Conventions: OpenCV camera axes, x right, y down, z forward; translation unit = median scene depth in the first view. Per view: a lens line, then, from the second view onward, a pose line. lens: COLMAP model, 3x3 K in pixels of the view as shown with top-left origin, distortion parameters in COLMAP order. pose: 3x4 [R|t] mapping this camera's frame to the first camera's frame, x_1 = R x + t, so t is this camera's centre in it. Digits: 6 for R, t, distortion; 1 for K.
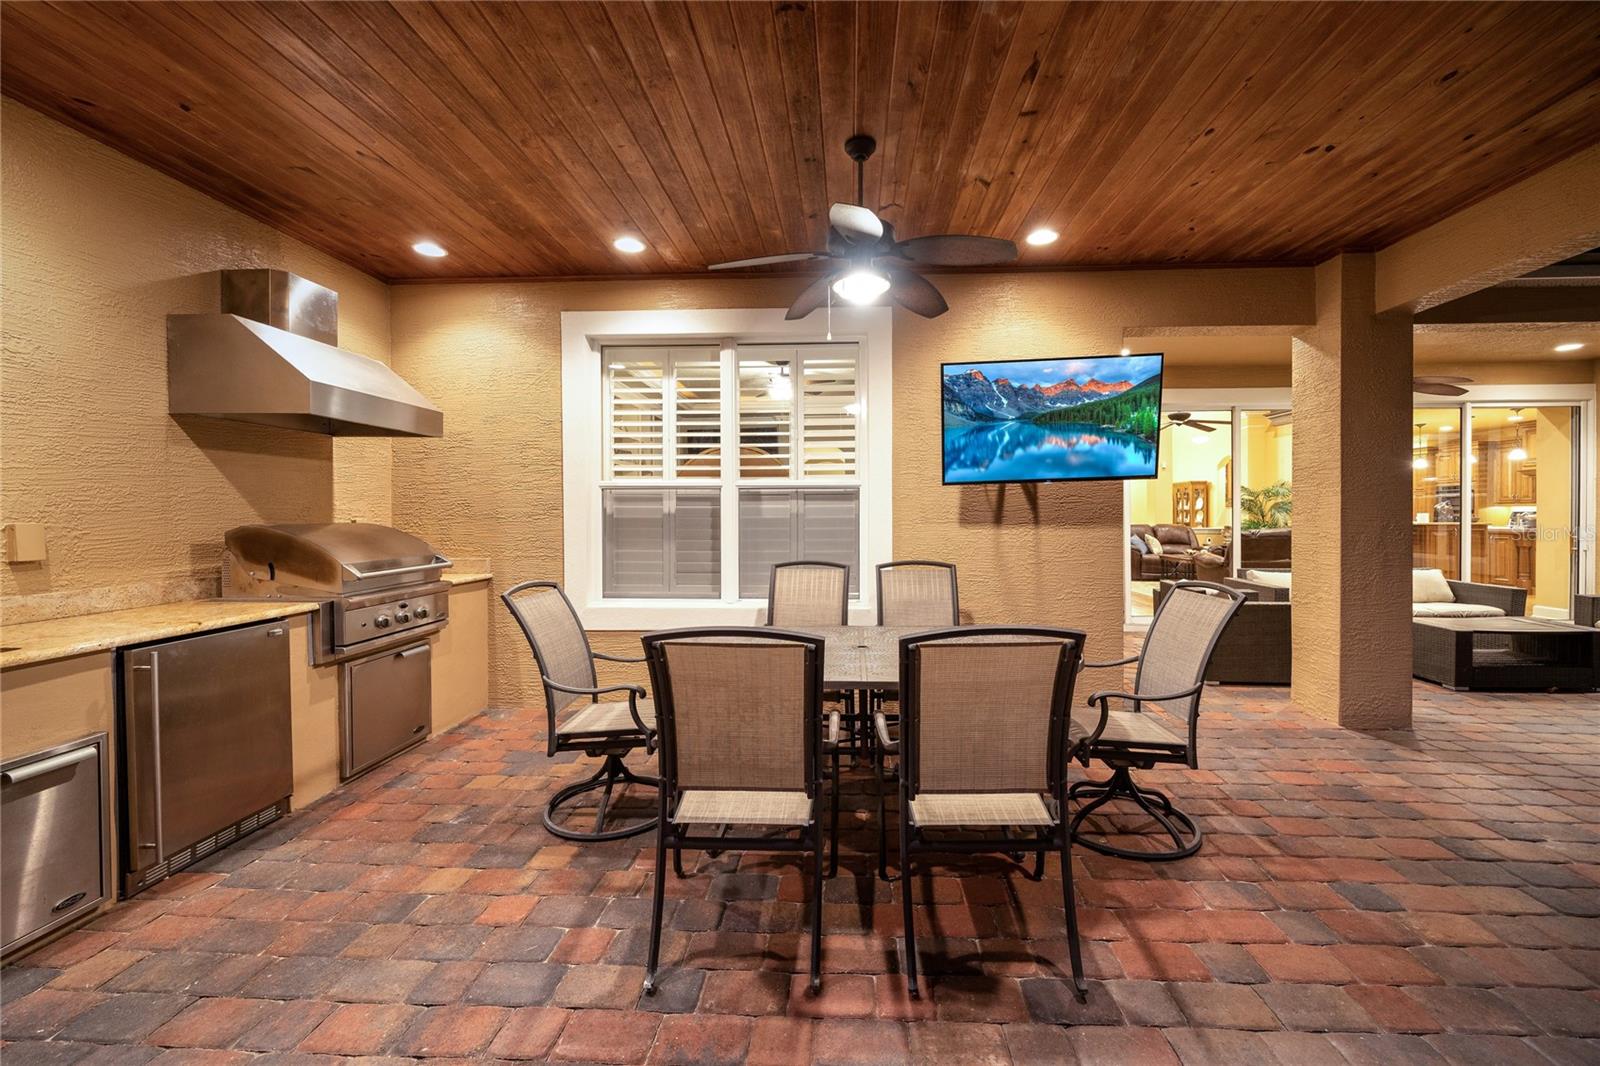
lens RADIAL K [[610.6, 0, 812.5], [0, 610.6, 524.4], [0, 0, 1]] dist [-0.002119, -0.000205]
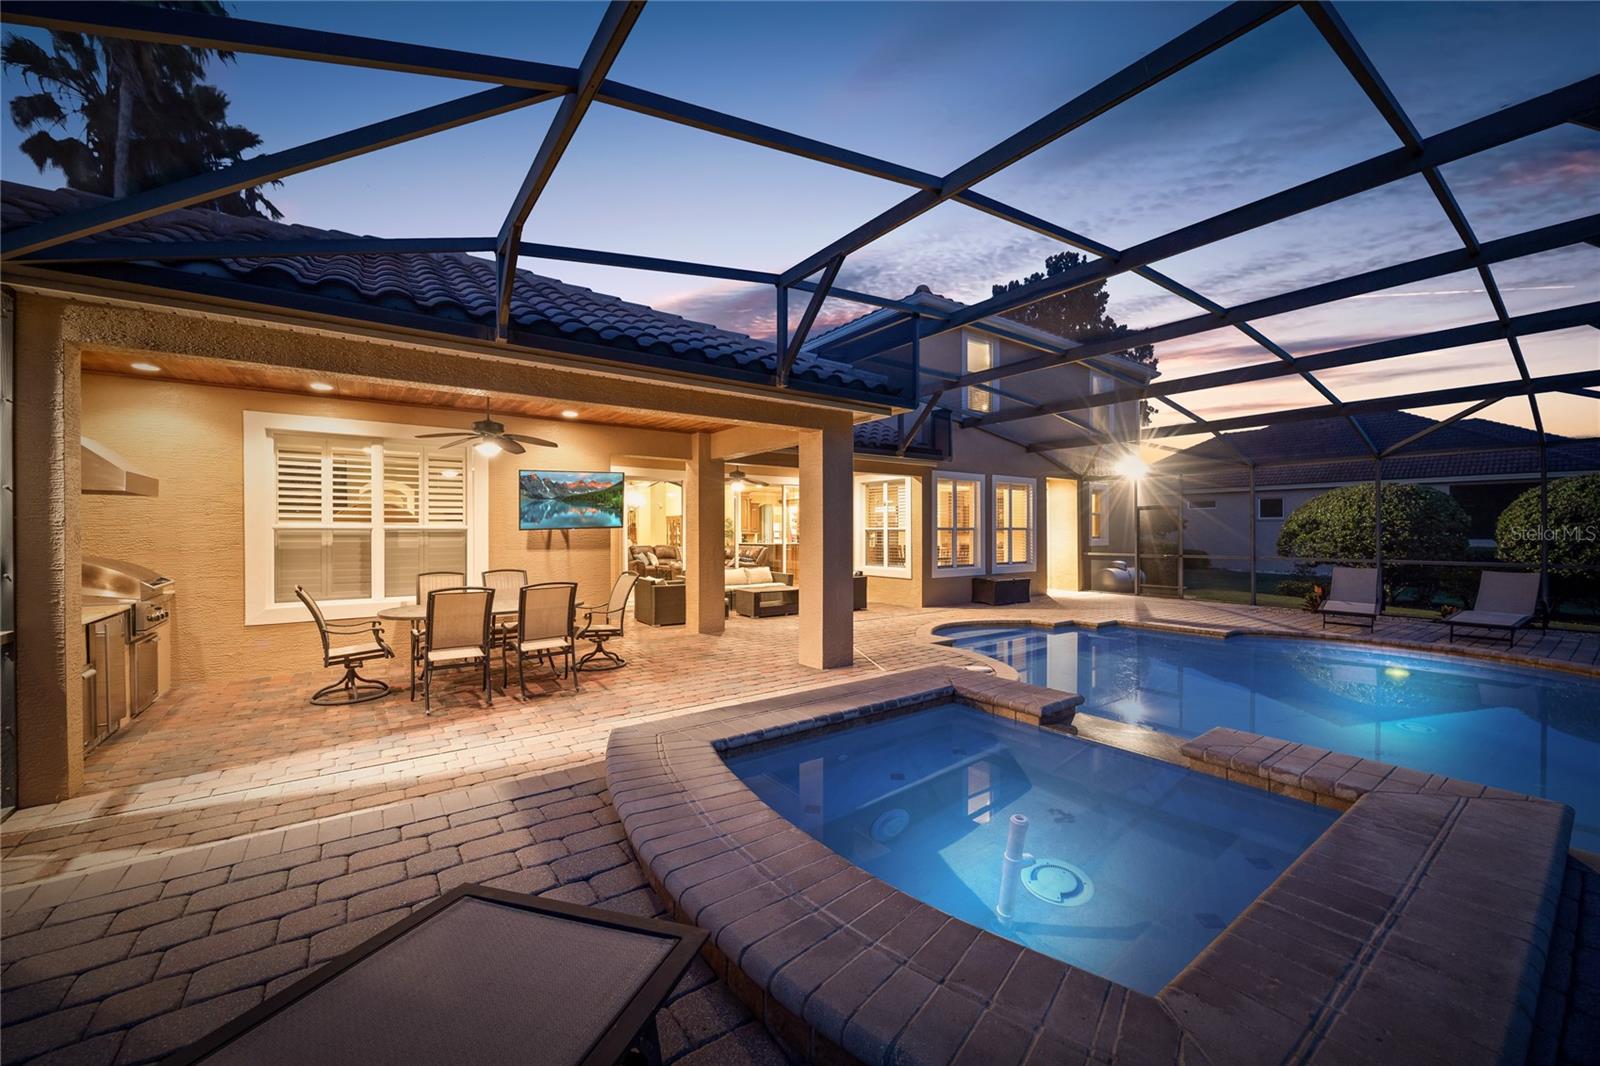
lens RADIAL K [[610.6, 0, 778.5], [0, 610.6, 530.9], [0, 0, 1]] dist [-0.002119, -0.000205]
pose [[0.792859, 0.003830, 0.609393, -0.329986], [0.008449, 0.999815, -0.017276, -0.022885], [-0.609347, 0.018846, 0.792680, -1.111632]]
